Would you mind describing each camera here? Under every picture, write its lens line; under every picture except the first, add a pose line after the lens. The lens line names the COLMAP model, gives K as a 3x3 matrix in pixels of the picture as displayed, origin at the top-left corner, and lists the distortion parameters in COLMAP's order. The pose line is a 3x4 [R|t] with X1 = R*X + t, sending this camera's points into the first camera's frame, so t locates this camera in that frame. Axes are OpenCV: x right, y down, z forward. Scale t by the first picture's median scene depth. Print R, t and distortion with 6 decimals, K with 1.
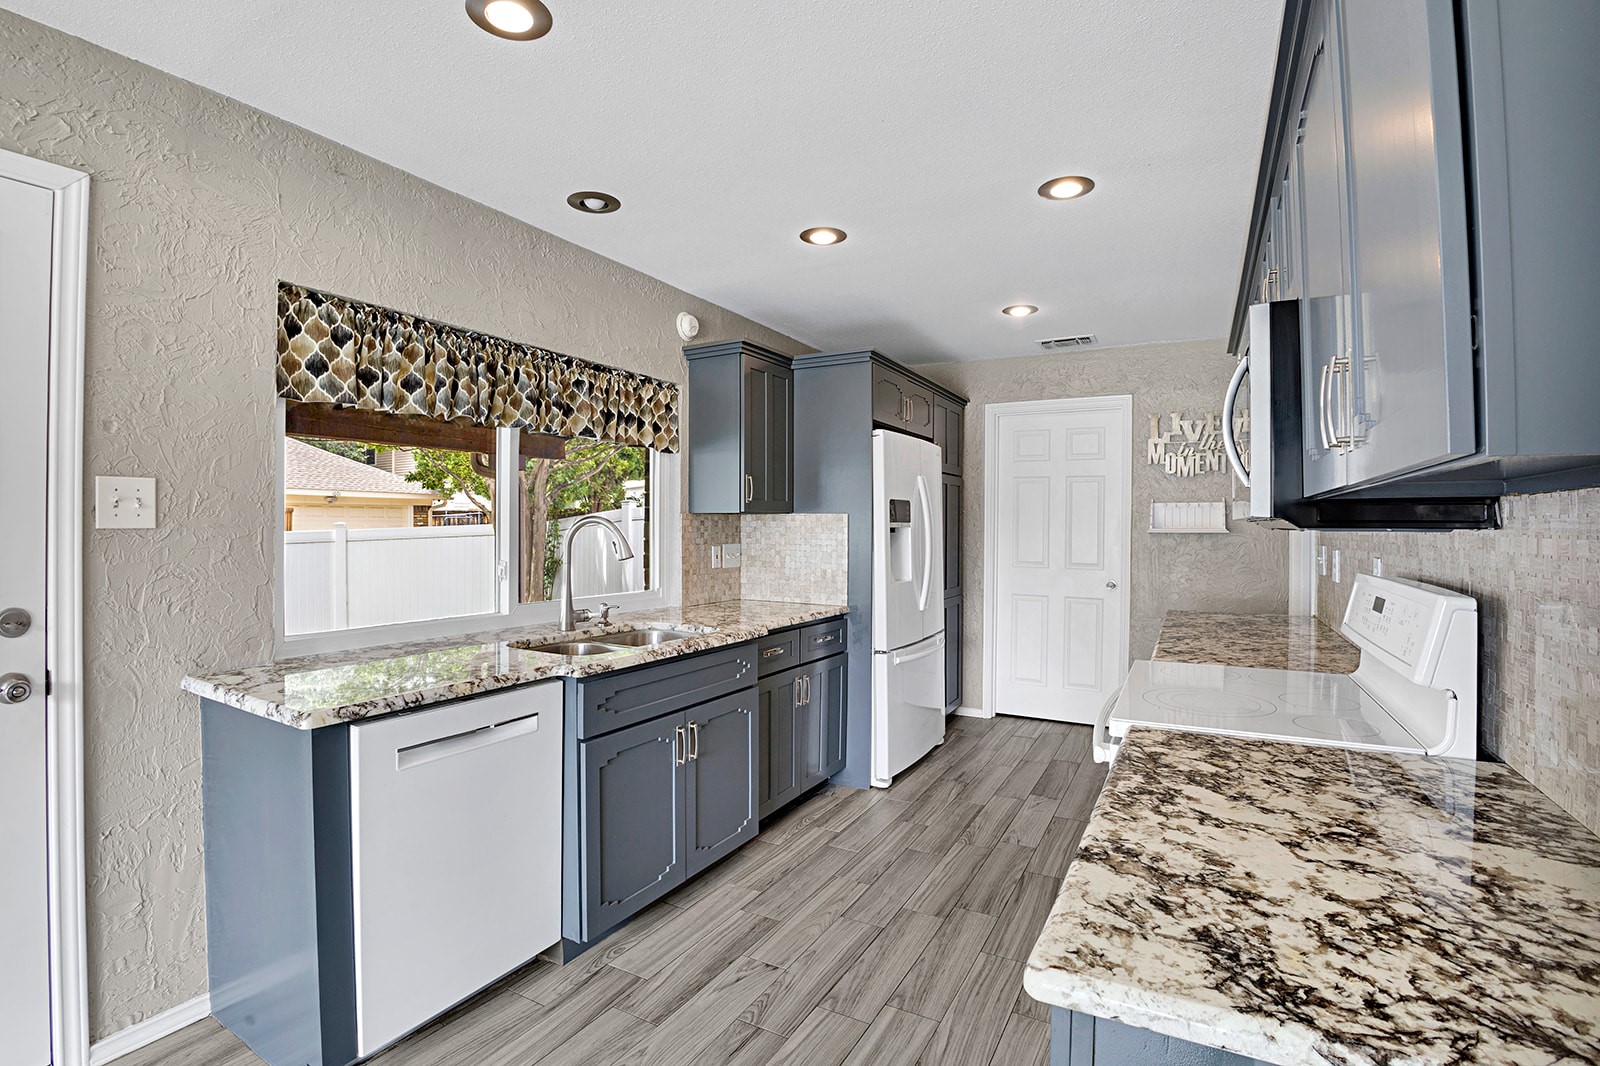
lens RADIAL K [[733.8, 0, 800.1], [0, 733.8, 543.8], [0, 0, 1]] dist [-0.108730, 0.018700]
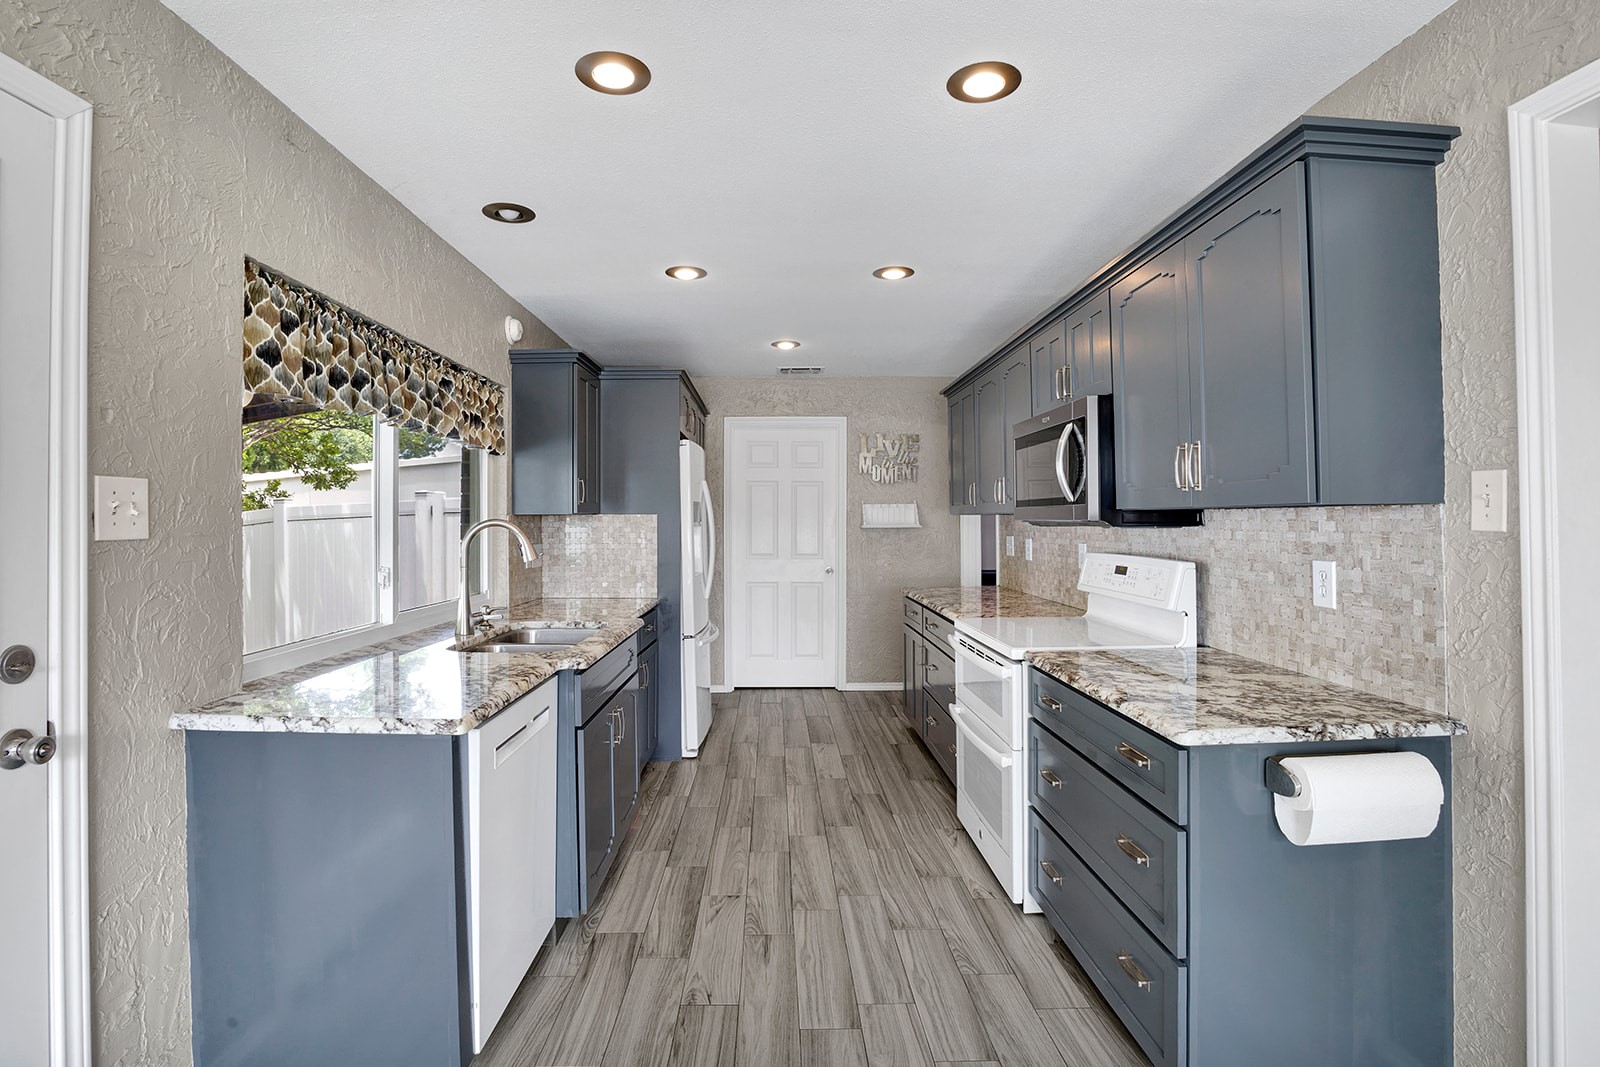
lens RADIAL K [[723.9, 0, 798.7], [0, 723.9, 539.4], [0, 0, 1]] dist [-0.116935, 0.015866]
pose [[0.862454, -0.019255, 0.505768, -0.485295], [0.019229, 0.999801, 0.005274, -0.008399], [-0.505769, 0.005177, 0.862653, -0.074620]]
